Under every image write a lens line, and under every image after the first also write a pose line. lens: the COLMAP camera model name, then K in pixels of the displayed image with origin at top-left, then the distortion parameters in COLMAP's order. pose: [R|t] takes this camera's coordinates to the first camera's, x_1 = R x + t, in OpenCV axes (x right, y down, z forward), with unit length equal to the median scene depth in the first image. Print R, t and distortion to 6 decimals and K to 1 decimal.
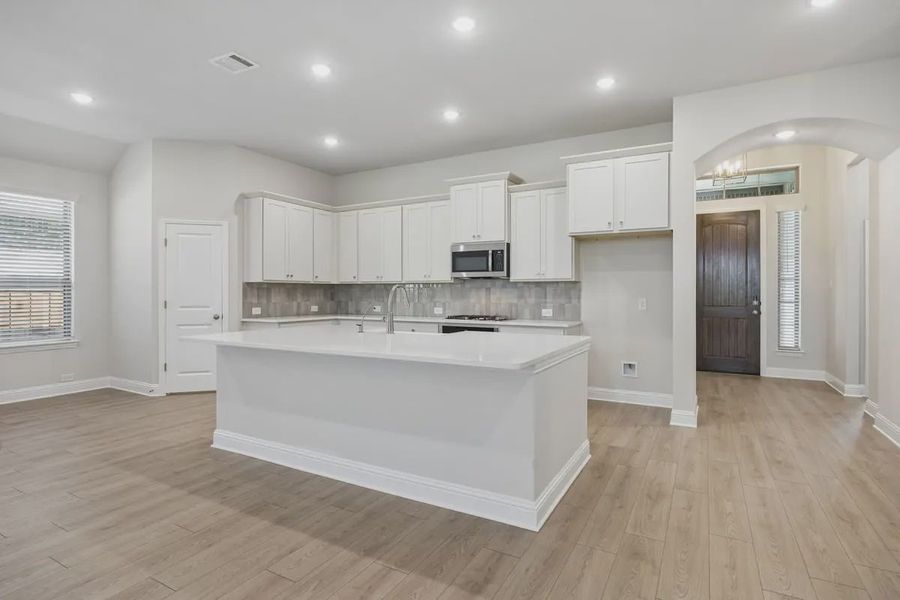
lens RADIAL K [[466.9, 0, 449.6], [0, 466.9, 295.0], [0, 0, 1]] dist [-0.007024, 0.000094]
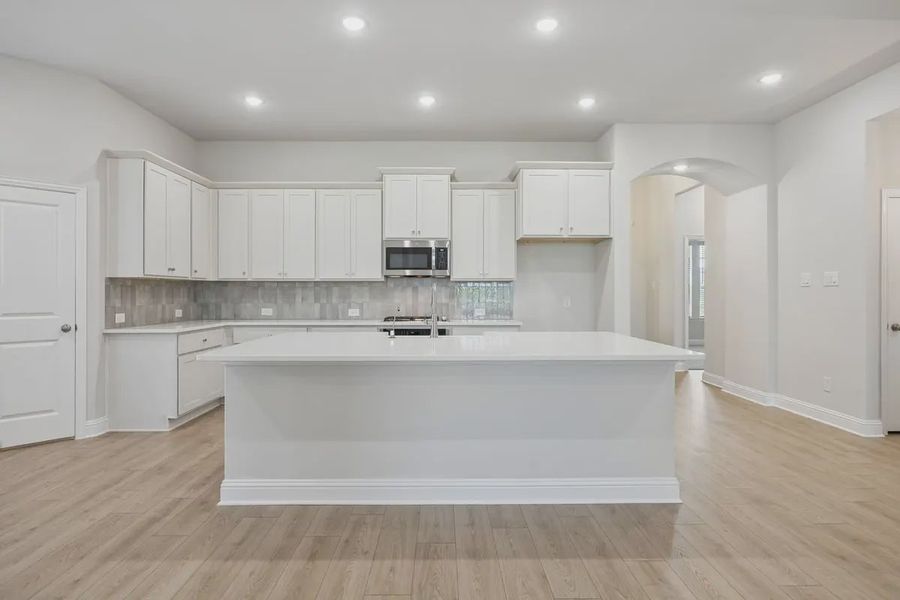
lens RADIAL K [[502.7, 0, 450.1], [0, 502.7, 294.7], [0, 0, 1]] dist [0.002838, 0.000632]
pose [[0.866507, -0.003195, 0.499154, -0.377938], [0.002356, 0.999995, 0.002311, -0.002012], [-0.499159, -0.000826, 0.866510, 0.090240]]
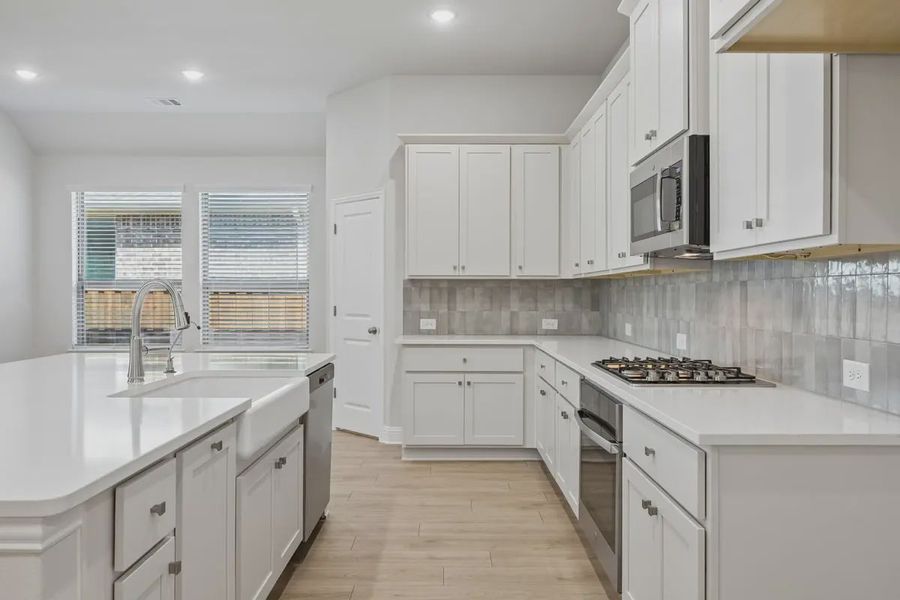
lens RADIAL K [[658.4, 0, 452.7], [0, 658.4, 299.0], [0, 0, 1]] dist [0.047754, 0.005401]
pose [[0.490084, 0.006693, -0.871649, 0.409208], [-0.004231, 0.999977, 0.005300, -0.005442], [0.871665, 0.001090, 0.490102, 0.612760]]
